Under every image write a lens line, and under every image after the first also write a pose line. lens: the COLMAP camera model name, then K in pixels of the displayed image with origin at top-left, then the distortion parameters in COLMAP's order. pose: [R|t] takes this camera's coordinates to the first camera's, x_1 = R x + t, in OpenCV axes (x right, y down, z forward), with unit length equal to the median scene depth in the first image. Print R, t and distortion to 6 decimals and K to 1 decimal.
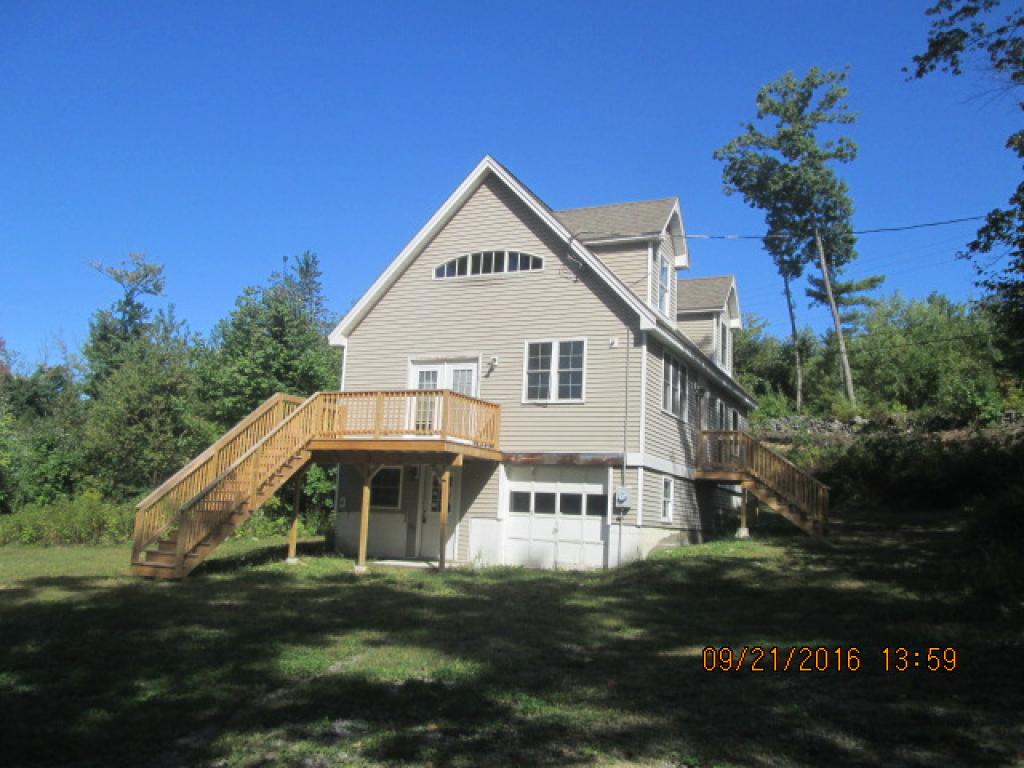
lens RADIAL K [[834.4, 0, 512.0], [0, 834.4, 384.0], [0, 0, 1]] dist [-0.054100, -0.000525]
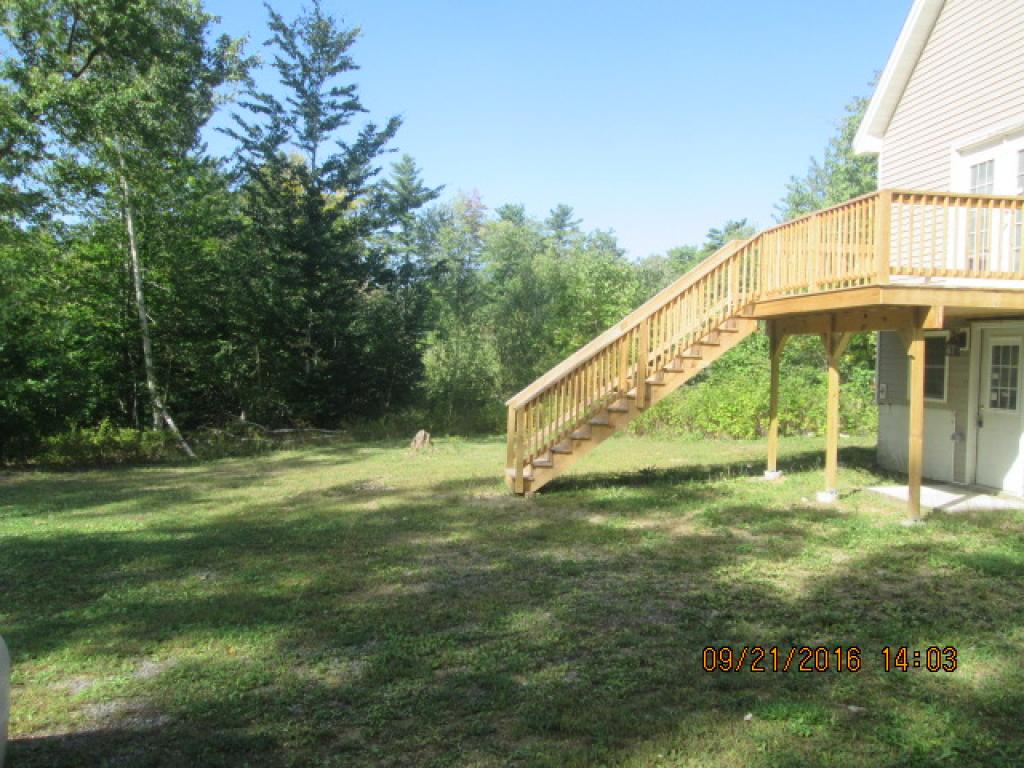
lens RADIAL K [[834.4, 0, 512.0], [0, 834.4, 384.0], [0, 0, 1]] dist [-0.054100, -0.000525]
pose [[0.557614, -0.003927, -0.830091, 0.187818], [0.133607, 0.987376, 0.085080, 0.044937], [0.819277, -0.158348, 0.551099, 0.420518]]
